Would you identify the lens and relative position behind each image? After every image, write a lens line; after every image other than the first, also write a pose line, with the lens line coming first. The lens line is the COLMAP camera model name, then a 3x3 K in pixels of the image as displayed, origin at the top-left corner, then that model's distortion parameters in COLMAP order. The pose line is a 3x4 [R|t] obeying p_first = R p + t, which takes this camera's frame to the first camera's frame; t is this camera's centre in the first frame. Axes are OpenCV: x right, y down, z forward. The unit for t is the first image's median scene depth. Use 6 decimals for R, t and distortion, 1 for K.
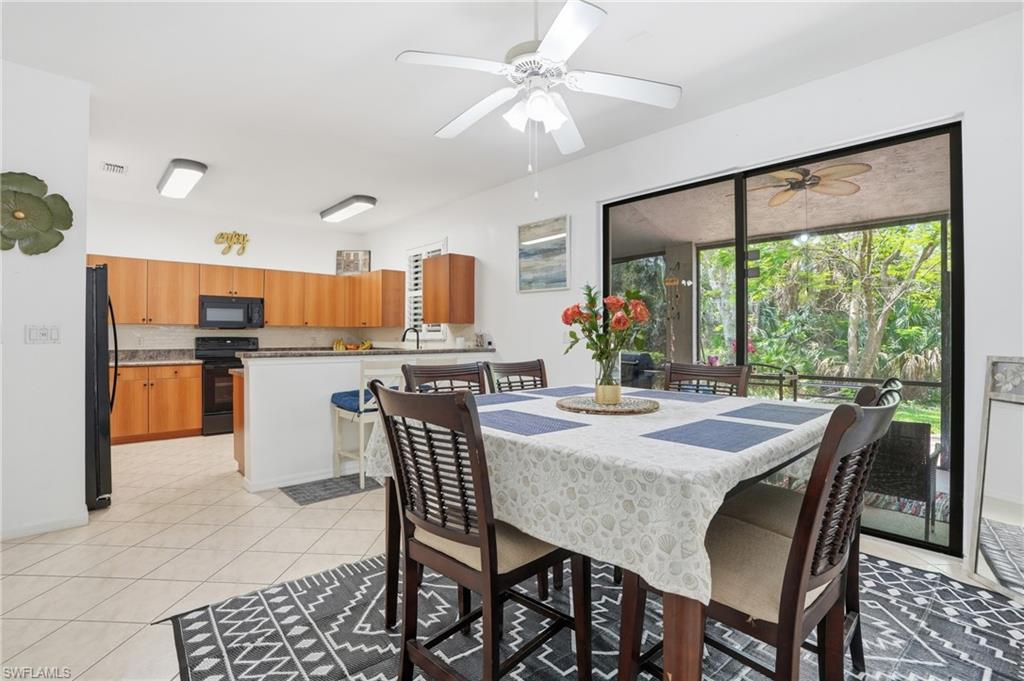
lens RADIAL K [[471.8, 0, 512.0], [0, 471.8, 340.5], [0, 0, 1]] dist [-0.001425, 0.000109]
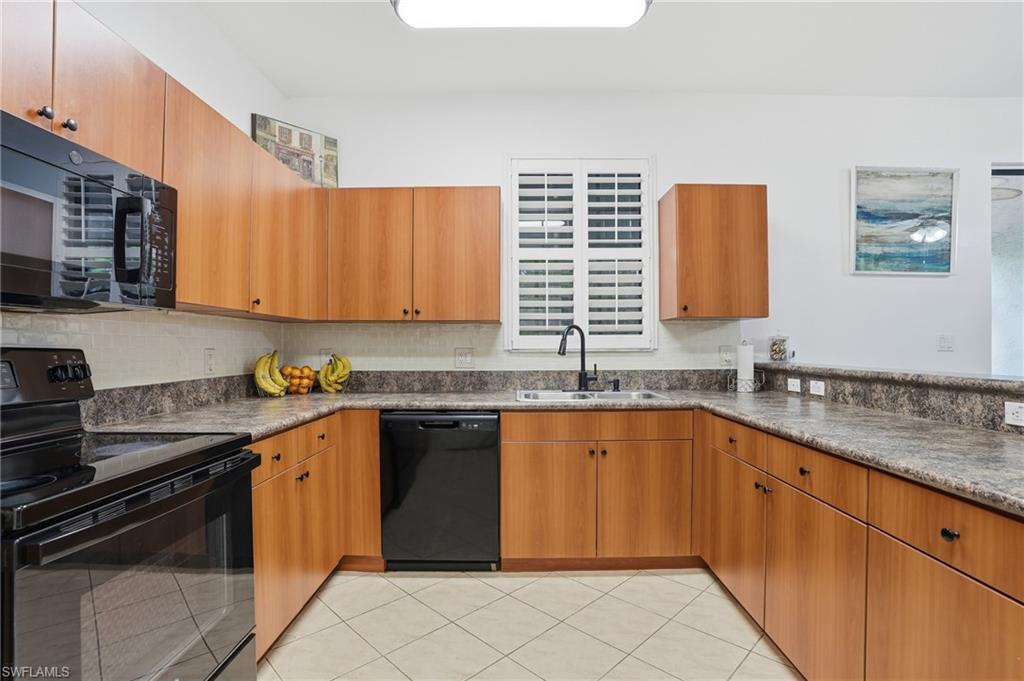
lens RADIAL K [[471.8, 0, 512.0], [0, 471.8, 340.5], [0, 0, 1]] dist [-0.001425, 0.000109]
pose [[0.676425, -0.005204, 0.736493, -0.774431], [0.007116, 0.999975, 0.000530, -0.013916], [-0.736477, 0.004883, 0.676445, 0.913462]]
